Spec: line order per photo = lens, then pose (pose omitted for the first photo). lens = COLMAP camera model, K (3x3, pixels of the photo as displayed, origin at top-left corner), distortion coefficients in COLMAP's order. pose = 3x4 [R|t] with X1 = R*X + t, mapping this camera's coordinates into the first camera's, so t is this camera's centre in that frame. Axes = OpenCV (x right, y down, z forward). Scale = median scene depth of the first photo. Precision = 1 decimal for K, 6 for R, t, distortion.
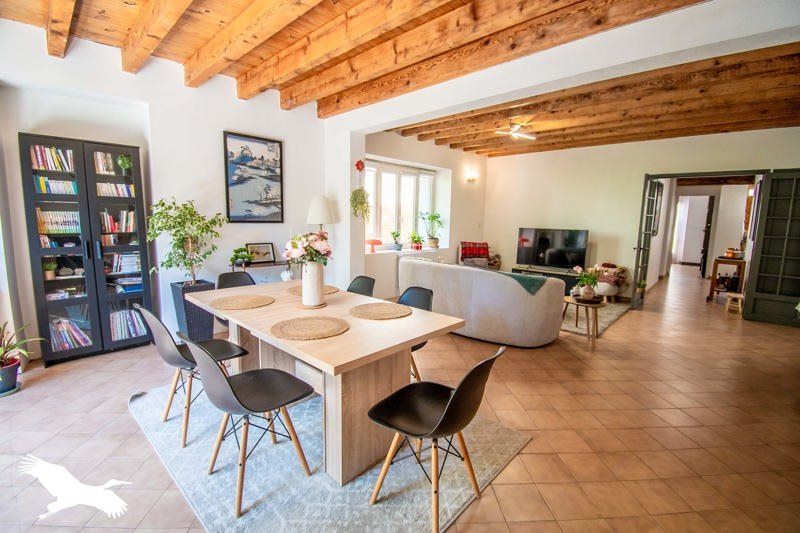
lens RADIAL K [[359.1, 0, 403.7], [0, 359.1, 268.0], [0, 0, 1]] dist [0.001689, -0.015805]
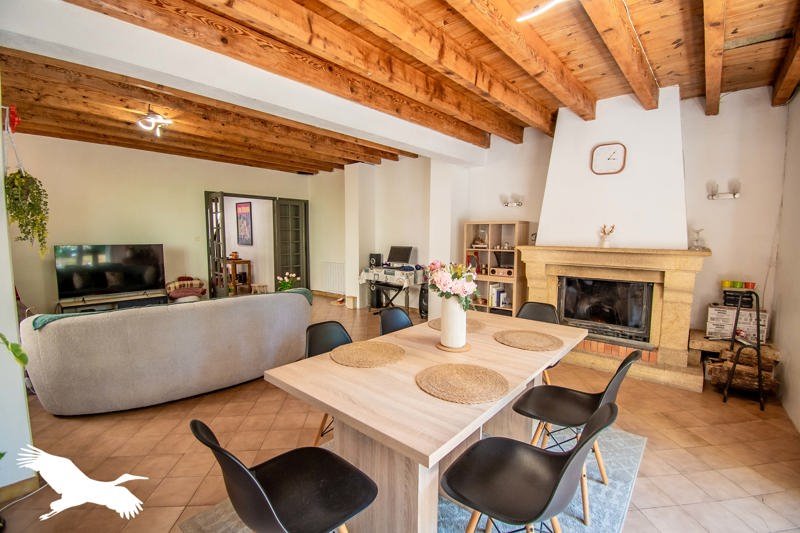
lens RADIAL K [[359.1, 0, 401.3], [0, 359.1, 265.3], [0, 0, 1]] dist [0.001689, -0.015805]
pose [[-0.046993, -0.105801, 0.993276, -0.570338], [0.125939, 0.985812, 0.110965, -0.103725], [-0.990924, 0.130307, -0.033002, 0.593424]]
